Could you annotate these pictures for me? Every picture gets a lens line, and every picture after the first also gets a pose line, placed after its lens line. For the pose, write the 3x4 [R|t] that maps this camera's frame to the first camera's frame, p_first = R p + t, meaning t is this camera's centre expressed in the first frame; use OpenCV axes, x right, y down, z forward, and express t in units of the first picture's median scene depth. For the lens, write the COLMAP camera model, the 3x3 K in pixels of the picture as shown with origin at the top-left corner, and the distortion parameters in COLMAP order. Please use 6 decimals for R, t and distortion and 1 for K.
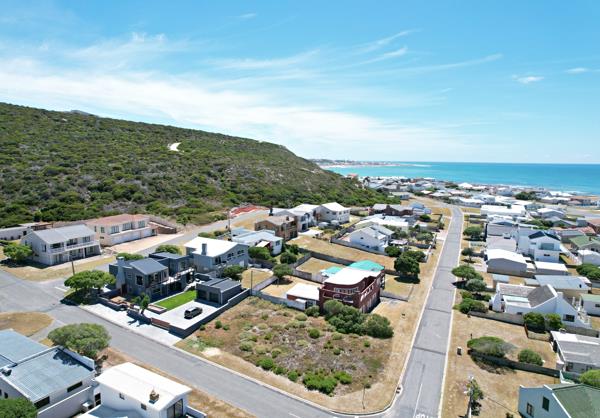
lens RADIAL K [[403.7, 0, 286.0], [0, 403.7, 208.8], [0, 0, 1]] dist [-0.047200, 0.000704]
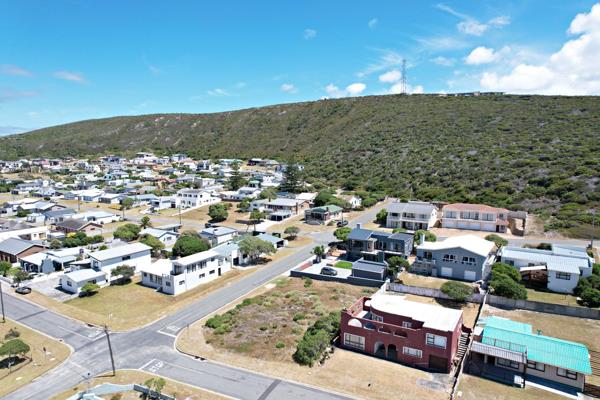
lens RADIAL K [[383.3, 0, 300.0], [0, 383.3, 200.0], [0, 0, 1]] dist [-0.070429, 0.056838]
pose [[-0.010164, 0.113389, -0.993499, 0.558481], [-0.130946, 0.984843, 0.113741, -0.047430], [0.991337, 0.131251, 0.004838, 0.550588]]
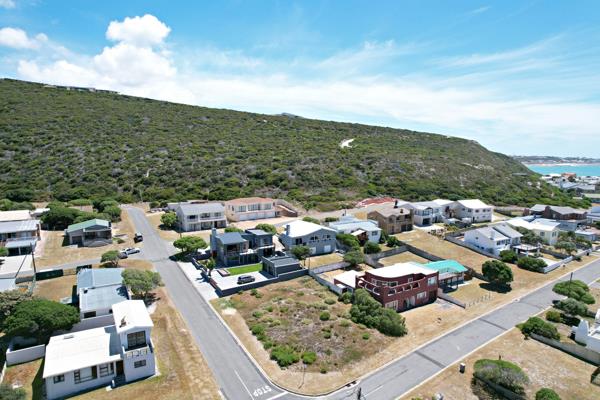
lens RADIAL K [[383.3, 0, 300.0], [0, 383.3, 200.0], [0, 0, 1]] dist [-0.070429, 0.056838]
pose [[0.875473, 0.057269, -0.479862, 0.268664], [-0.060660, 0.998123, 0.008452, 0.004236], [0.479445, 0.021709, 0.877303, 0.057619]]
